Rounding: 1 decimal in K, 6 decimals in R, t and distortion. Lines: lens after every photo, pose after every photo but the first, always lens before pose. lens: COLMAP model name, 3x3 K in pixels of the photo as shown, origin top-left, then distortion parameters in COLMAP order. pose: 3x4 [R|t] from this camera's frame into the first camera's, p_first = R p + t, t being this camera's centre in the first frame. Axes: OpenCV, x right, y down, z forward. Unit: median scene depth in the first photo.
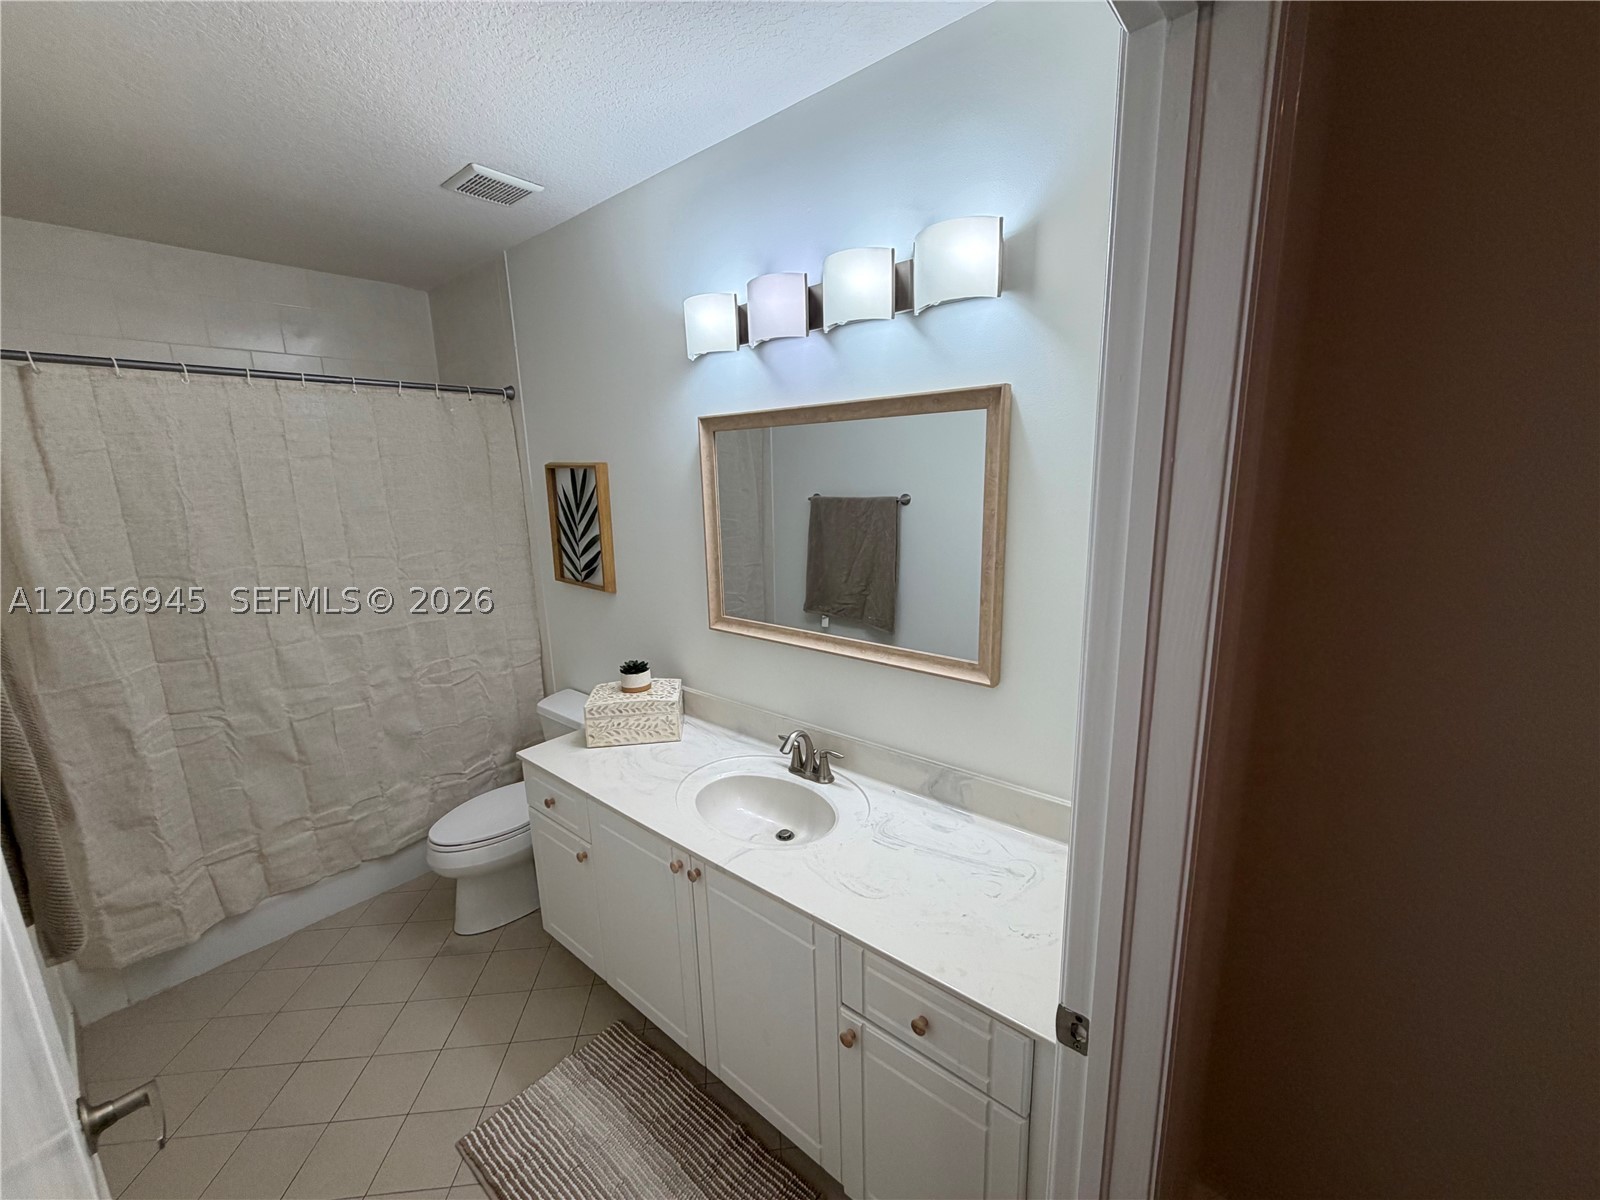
lens RADIAL K [[638.5, 0, 801.9], [0, 638.5, 600.8], [0, 0, 1]] dist [-0.000358, 0.001025]
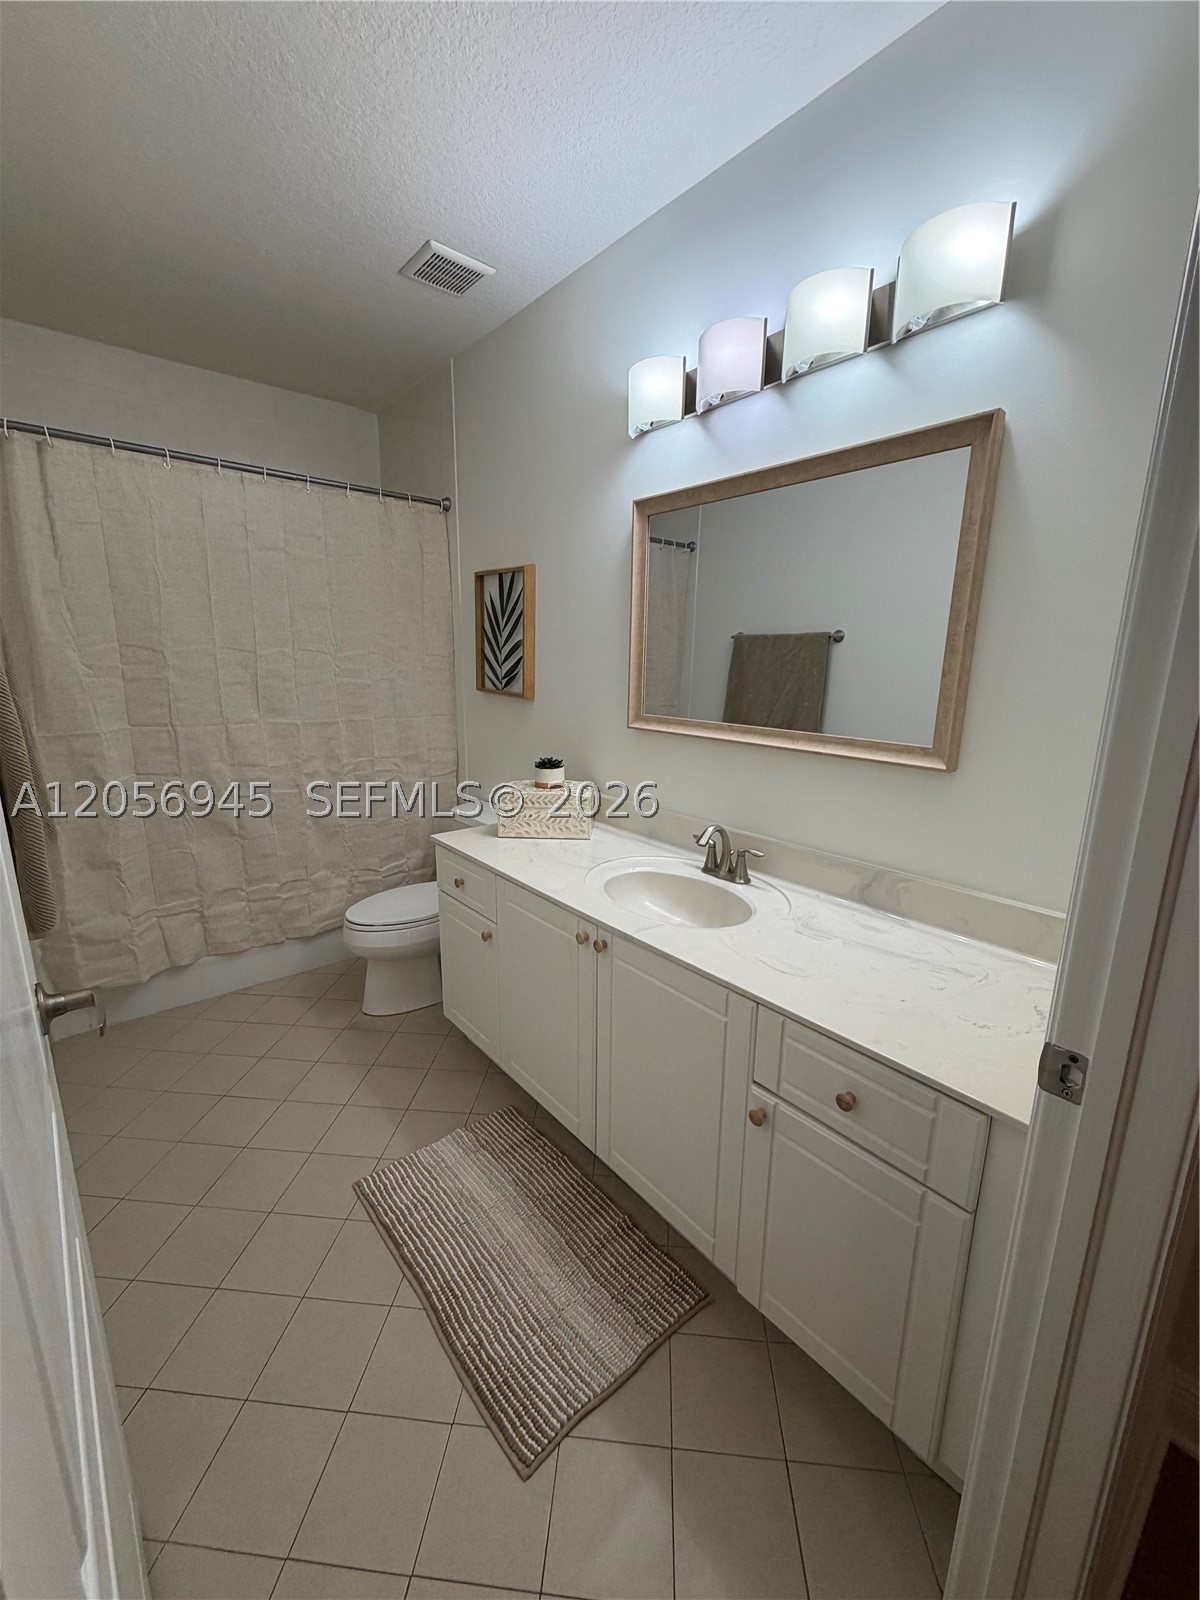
lens RADIAL K [[638.5, 0, 601.6], [0, 638.5, 799.0], [0, 0, 1]] dist [-0.000358, 0.001025]
pose [[0.984760, 0.075446, -0.156700, -0.026553], [-0.073212, 0.997116, 0.019986, 0.153847], [0.157756, -0.008209, 0.987444, 0.042495]]
